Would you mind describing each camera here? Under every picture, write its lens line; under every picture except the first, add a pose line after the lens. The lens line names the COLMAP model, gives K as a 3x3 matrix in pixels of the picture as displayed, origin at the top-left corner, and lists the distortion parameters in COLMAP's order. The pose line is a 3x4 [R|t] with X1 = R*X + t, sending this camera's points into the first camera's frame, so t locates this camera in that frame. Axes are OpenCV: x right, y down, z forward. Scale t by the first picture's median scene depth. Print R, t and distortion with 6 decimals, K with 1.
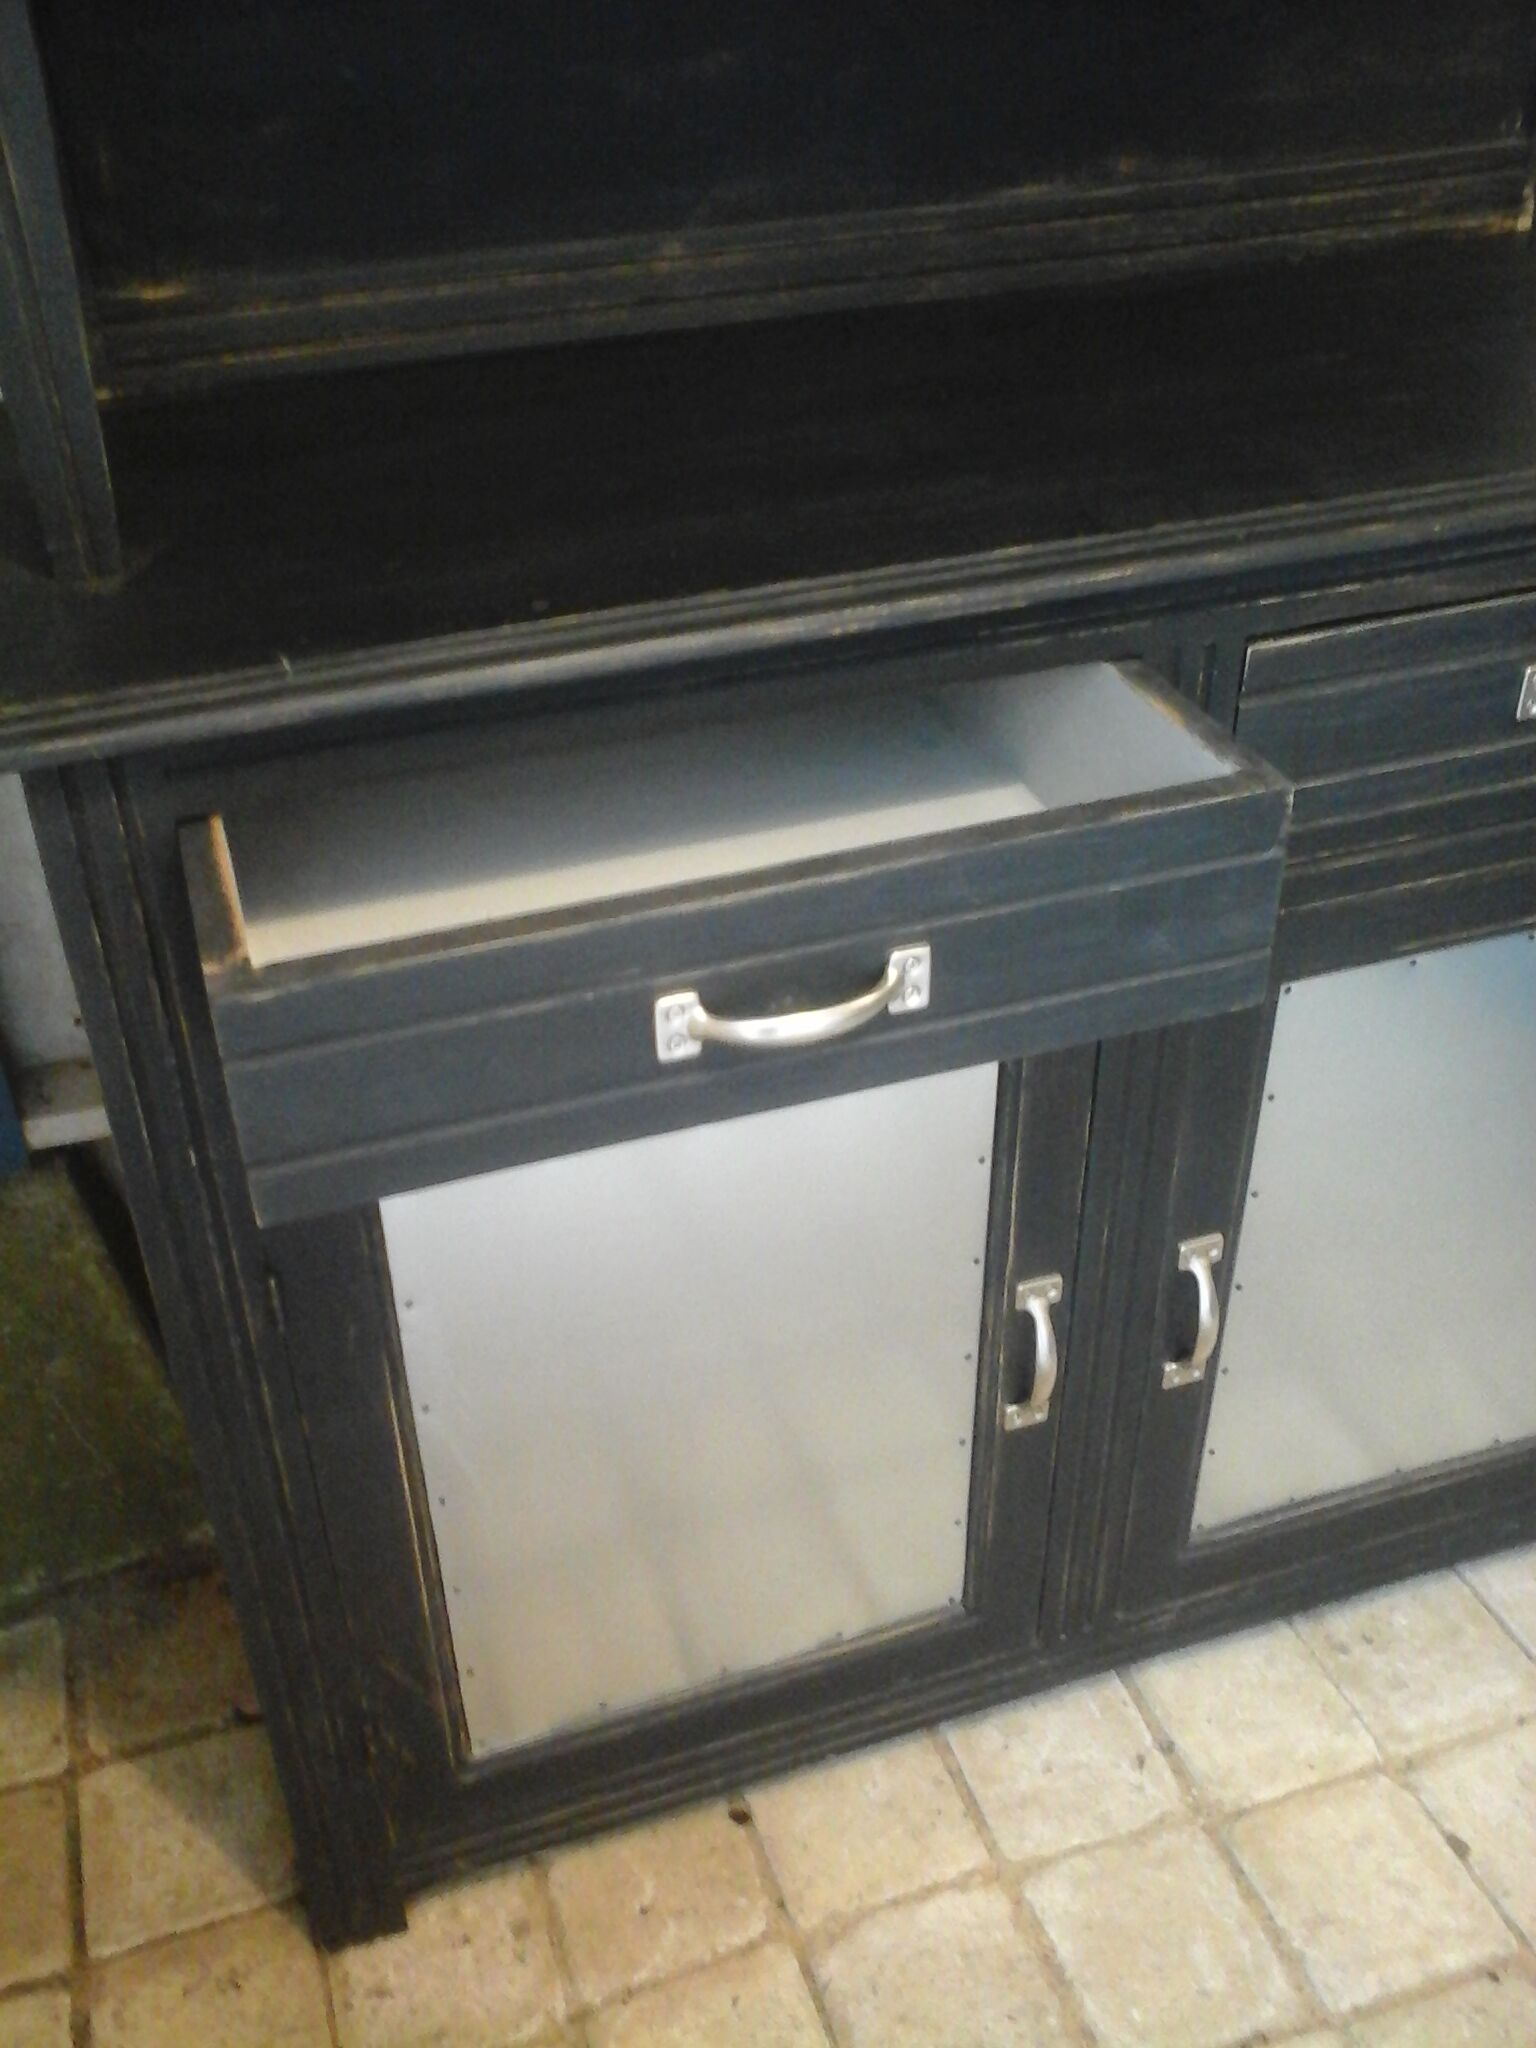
lens RADIAL K [[1958.1, 0, 741.3], [0, 1958.1, 1045.0], [0, 0, 1]] dist [0.011369, 0.000000]
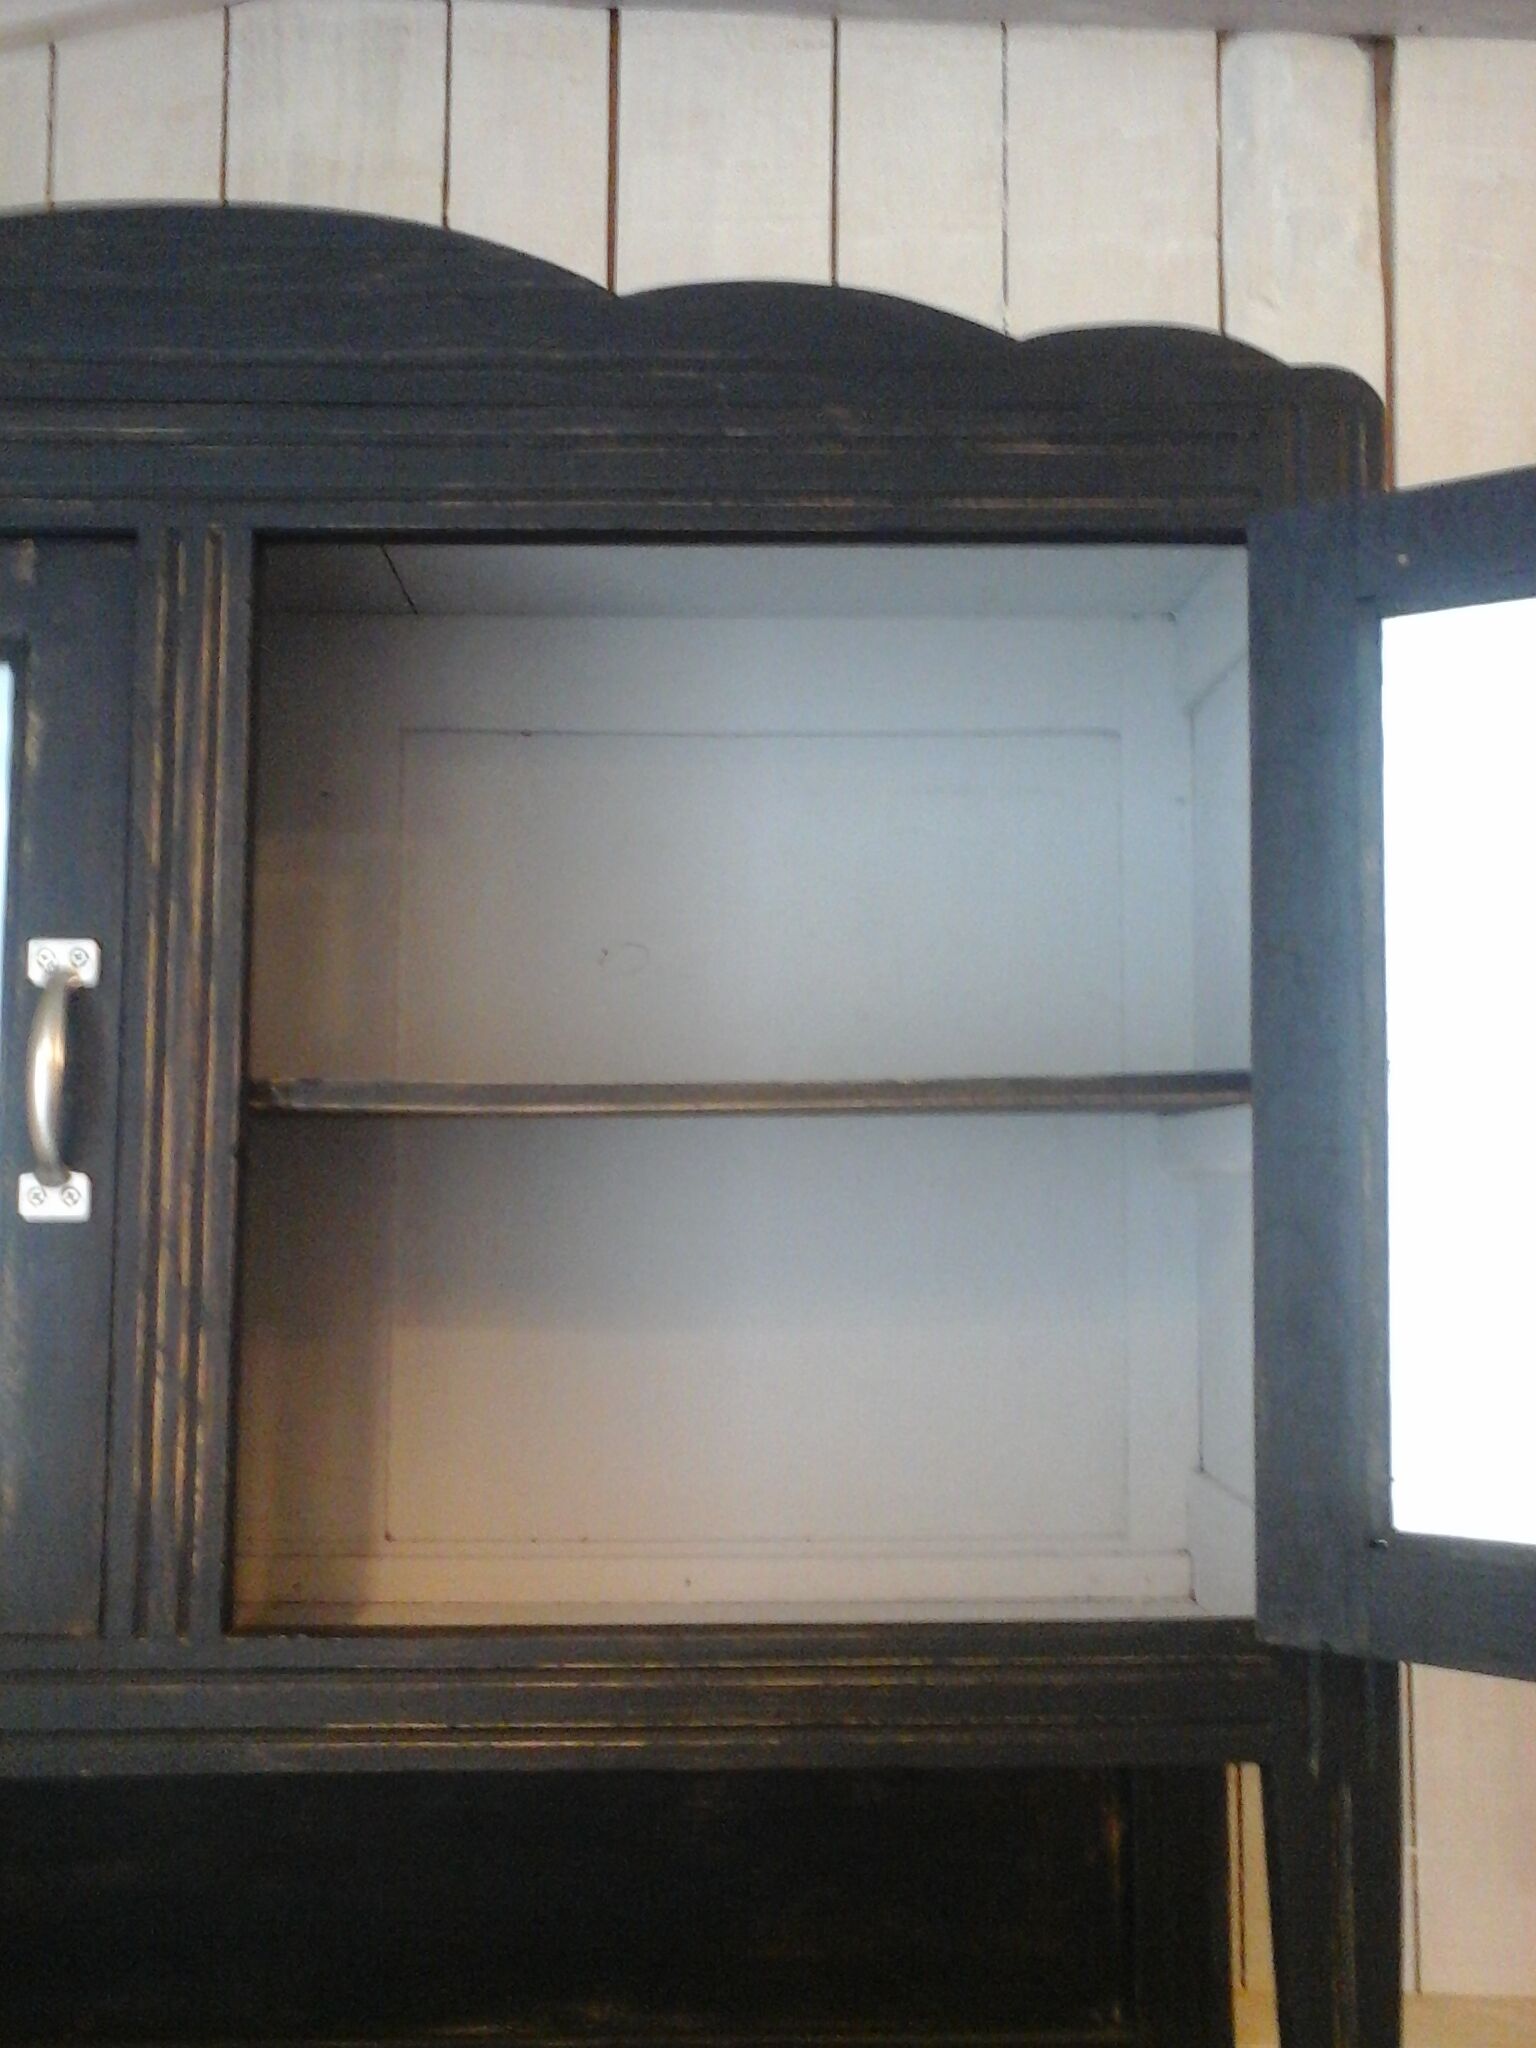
lens RADIAL K [[1958.1, 0, 752.8], [0, 1958.1, 1022.5], [0, 0, 1]] dist [0.011369, 0.000000]
pose [[0.953066, 0.003062, -0.302747, 0.517353], [-0.190792, 0.782490, -0.592712, -0.284123], [0.235082, 0.622655, 0.746349, 0.086916]]
